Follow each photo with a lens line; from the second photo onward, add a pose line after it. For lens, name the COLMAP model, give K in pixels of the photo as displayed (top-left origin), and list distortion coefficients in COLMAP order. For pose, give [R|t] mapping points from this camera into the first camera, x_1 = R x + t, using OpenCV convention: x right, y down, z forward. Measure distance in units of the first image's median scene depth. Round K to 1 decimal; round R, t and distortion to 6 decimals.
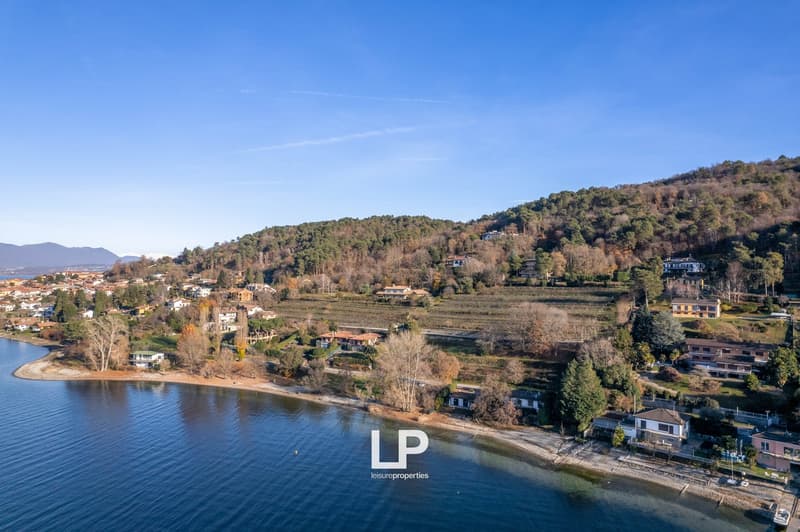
lens RADIAL K [[515.3, 0, 405.0], [0, 515.3, 265.1], [0, 0, 1]] dist [-0.084785, 0.074861]
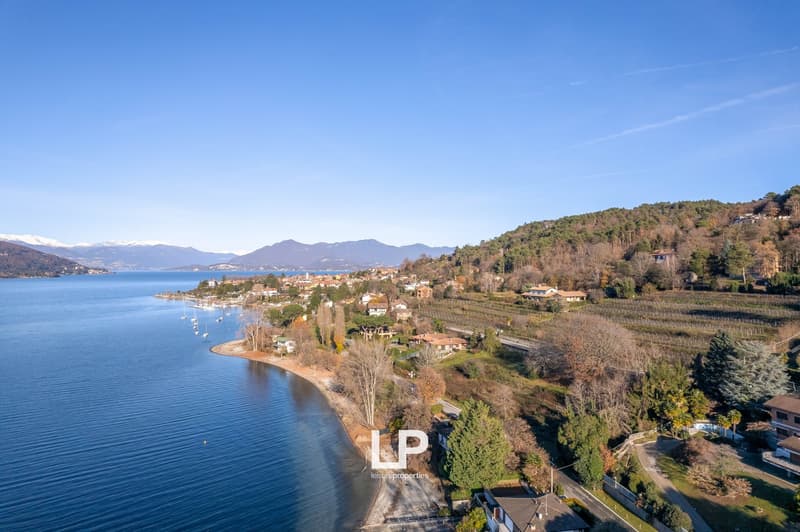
lens RADIAL K [[515.3, 0, 405.0], [0, 515.3, 265.1], [0, 0, 1]] dist [-0.084785, 0.074861]
pose [[0.792472, -0.002329, -0.609904, 0.353187], [0.007588, 0.999953, 0.006041, -0.002495], [0.609861, -0.009416, 0.792452, 0.194744]]
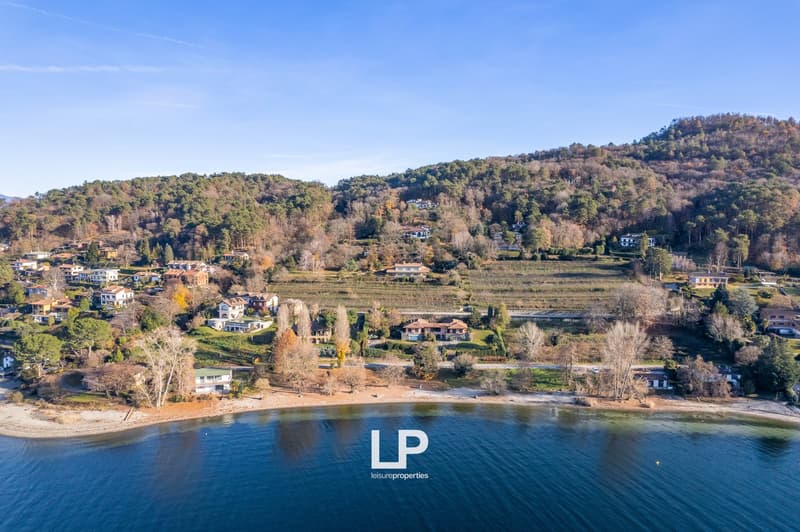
lens RADIAL K [[515.3, 0, 405.0], [0, 515.3, 265.1], [0, 0, 1]] dist [-0.084785, 0.074861]
pose [[0.885644, -0.029193, 0.463446, -0.490594], [-0.008464, 0.996841, 0.078968, -0.031867], [-0.464288, -0.073860, 0.882599, 0.198670]]
